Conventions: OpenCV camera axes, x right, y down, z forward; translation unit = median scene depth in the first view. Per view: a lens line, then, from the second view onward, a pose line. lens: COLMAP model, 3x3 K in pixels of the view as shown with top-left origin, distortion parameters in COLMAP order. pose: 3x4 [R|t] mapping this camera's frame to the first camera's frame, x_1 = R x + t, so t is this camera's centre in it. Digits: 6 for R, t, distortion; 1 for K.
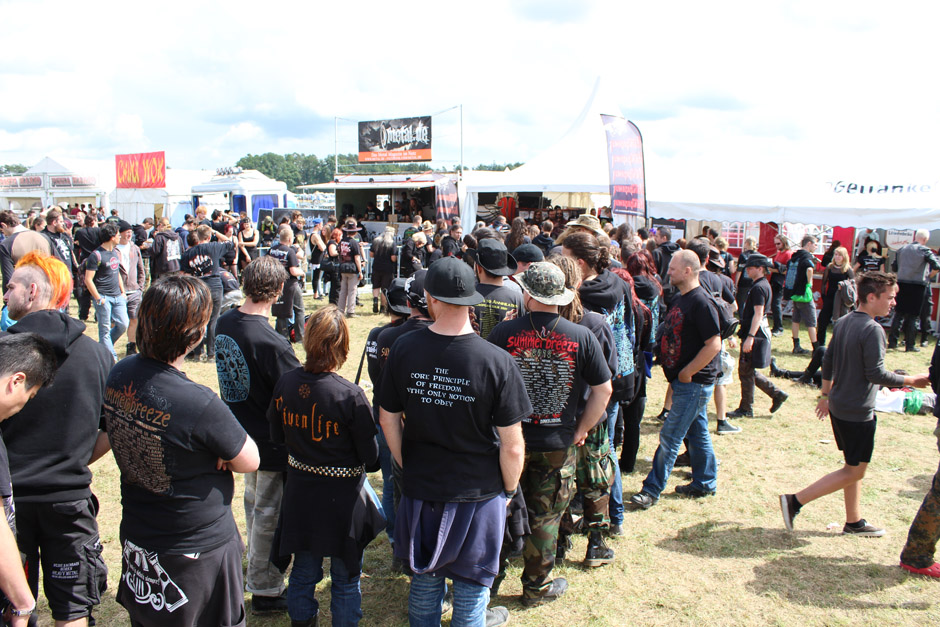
lens RADIAL K [[789.4, 0, 470.0], [0, 789.4, 313.5], [0, 0, 1]] dist [-0.166364, 0.149062]
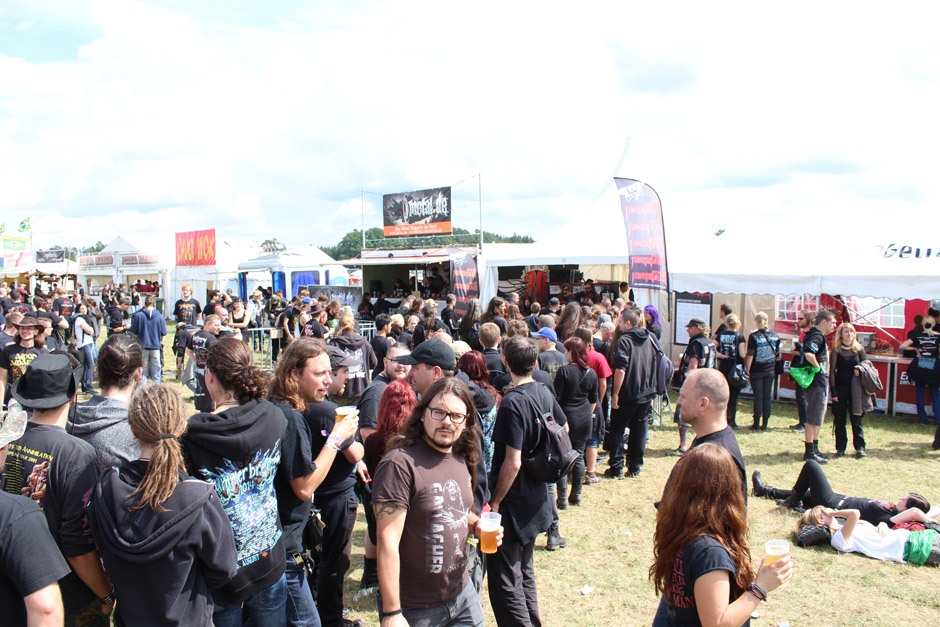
lens RADIAL K [[789.4, 0, 470.0], [0, 789.4, 313.5], [0, 0, 1]] dist [-0.166364, 0.149062]
pose [[0.990544, -0.010725, -0.136776, 0.098588], [-0.001732, 0.995883, -0.090636, -0.014179], [0.137185, 0.090016, 0.986447, 0.080804]]
